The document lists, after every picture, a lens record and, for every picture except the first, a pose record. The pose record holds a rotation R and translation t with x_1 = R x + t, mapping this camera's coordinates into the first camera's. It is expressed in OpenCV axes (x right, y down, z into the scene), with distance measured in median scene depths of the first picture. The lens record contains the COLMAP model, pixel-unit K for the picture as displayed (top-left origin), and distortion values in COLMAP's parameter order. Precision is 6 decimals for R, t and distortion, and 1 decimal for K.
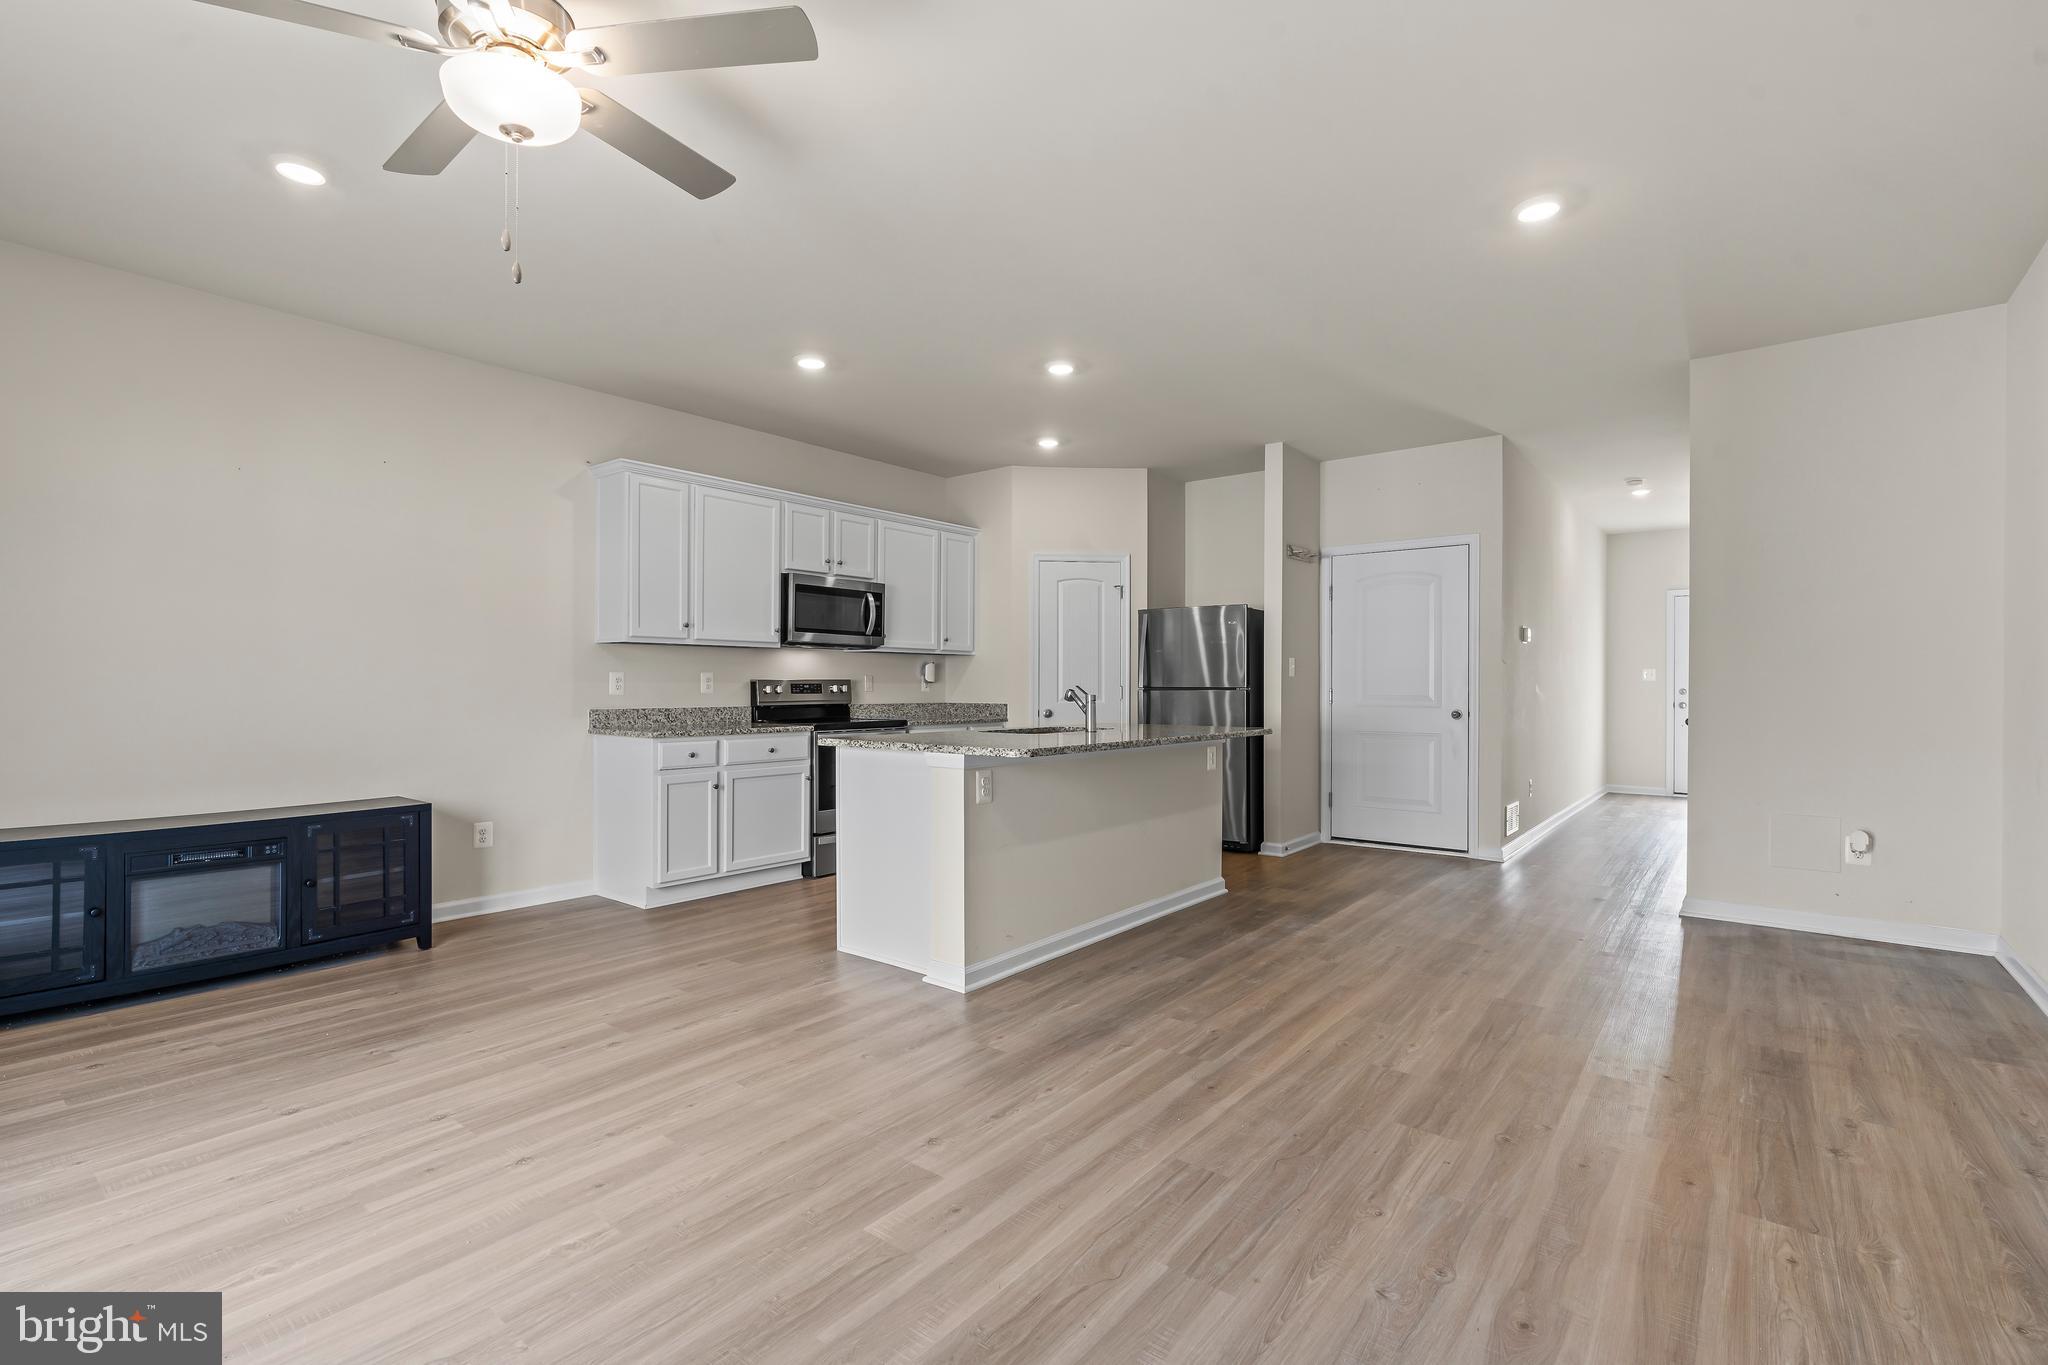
lens RADIAL K [[932.7, 0, 1027.8], [0, 932.7, 685.8], [0, 0, 1]] dist [-0.007653, 0.001257]
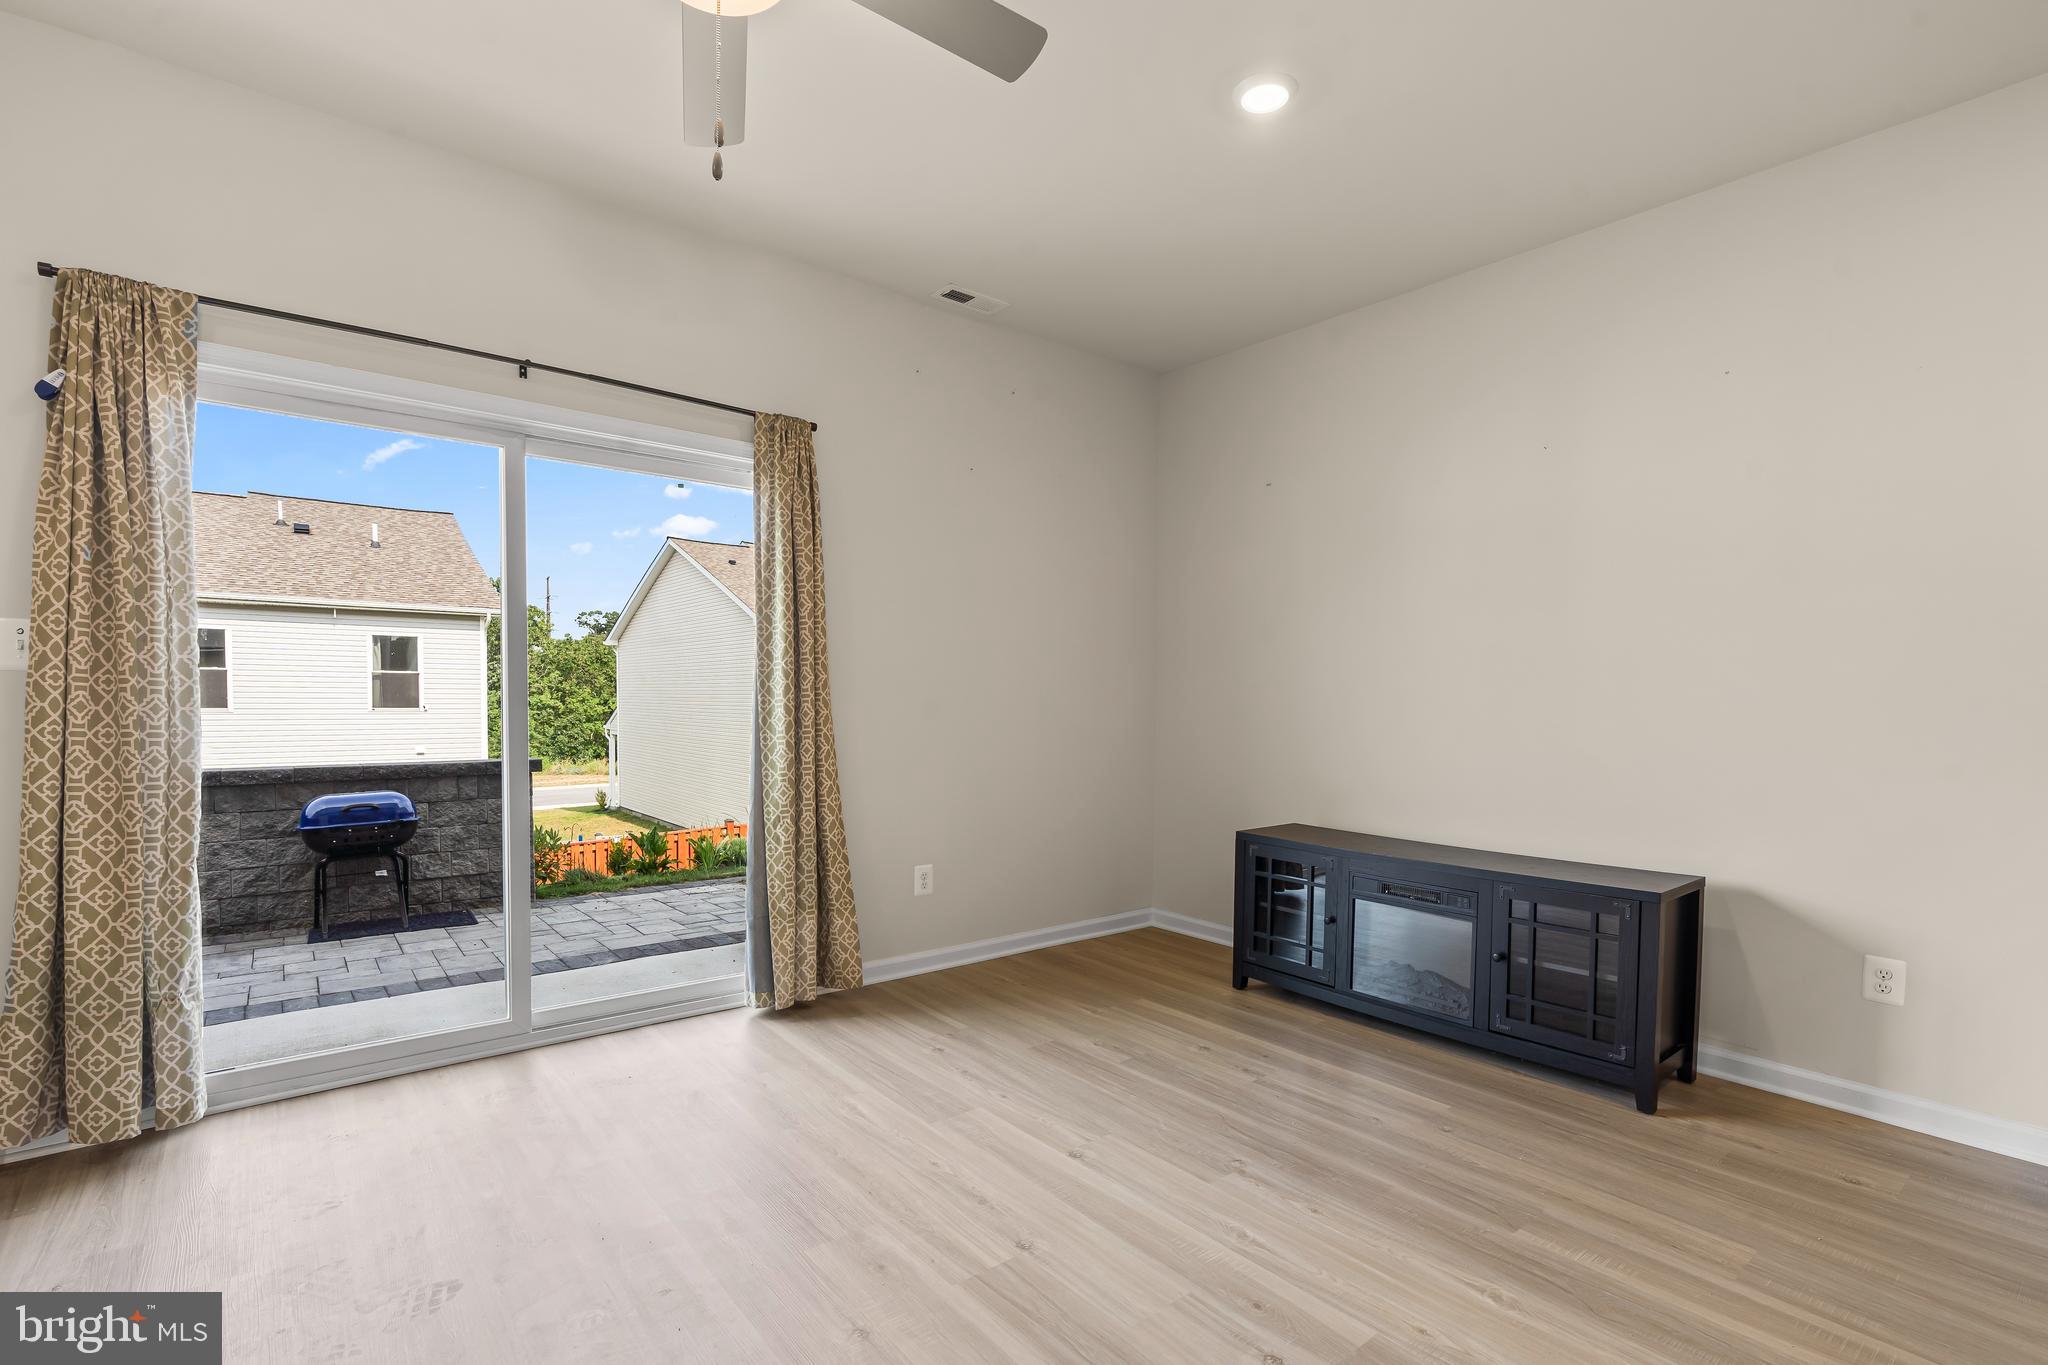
lens RADIAL K [[932.7, 0, 1021.6], [0, 932.7, 734.8], [0, 0, 1]] dist [-0.007653, 0.001257]
pose [[-0.218986, 0.034152, -0.975130, 0.055648], [-0.013038, 0.999196, 0.037923, -0.001854], [0.975641, 0.021019, -0.218365, 0.485206]]
